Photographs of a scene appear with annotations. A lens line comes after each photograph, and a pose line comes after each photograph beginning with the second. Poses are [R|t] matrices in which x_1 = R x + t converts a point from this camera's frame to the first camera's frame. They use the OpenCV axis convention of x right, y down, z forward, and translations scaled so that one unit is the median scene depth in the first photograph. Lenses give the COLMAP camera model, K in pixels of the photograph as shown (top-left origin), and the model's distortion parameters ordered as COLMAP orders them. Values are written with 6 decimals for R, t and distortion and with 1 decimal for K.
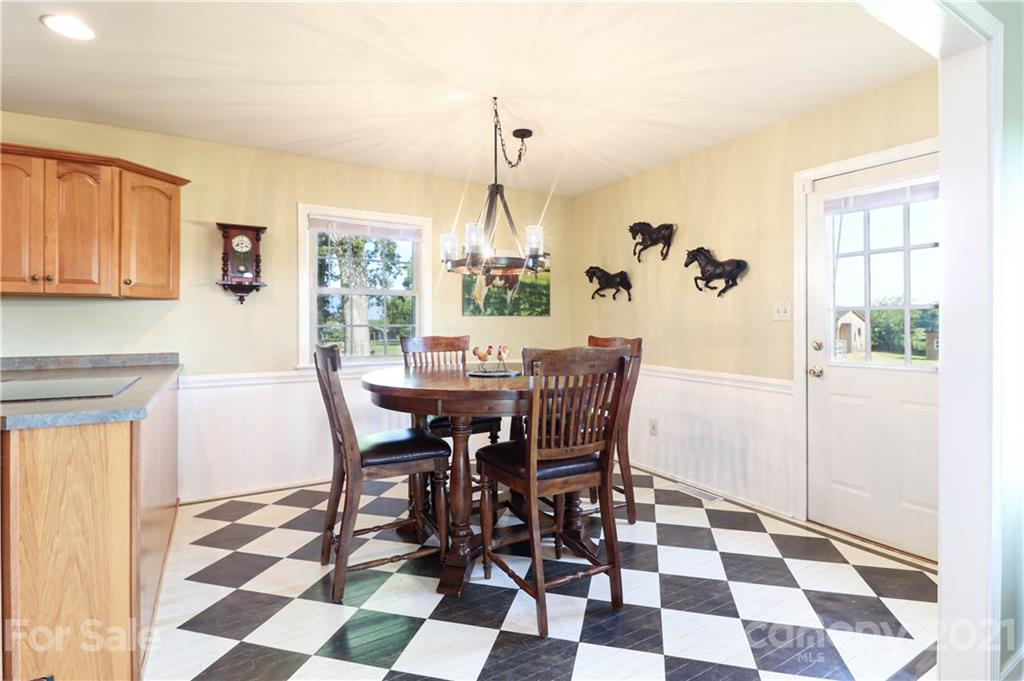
lens RADIAL K [[501.1, 0, 513.1], [0, 501.1, 319.9], [0, 0, 1]] dist [0.000713, -0.007697]
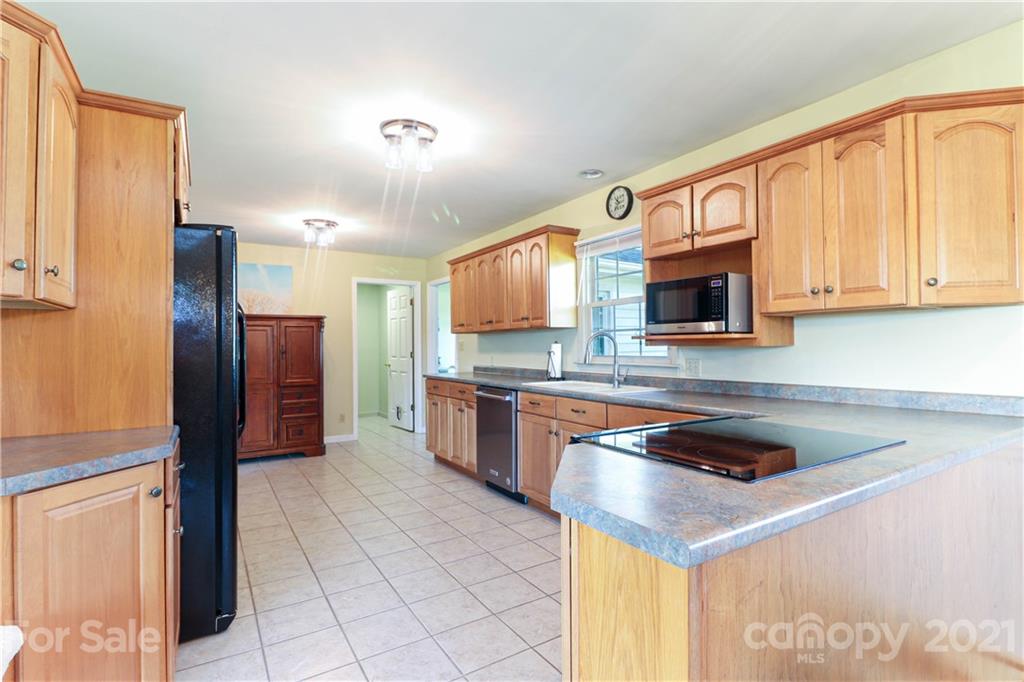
lens RADIAL K [[501.1, 0, 517.5], [0, 501.1, 335.4], [0, 0, 1]] dist [0.000713, -0.007697]
pose [[0.030999, -0.016473, -0.999384, -0.151468], [0.018940, 0.999694, -0.015891, -0.007733], [0.999340, -0.018436, 0.031302, 0.461004]]
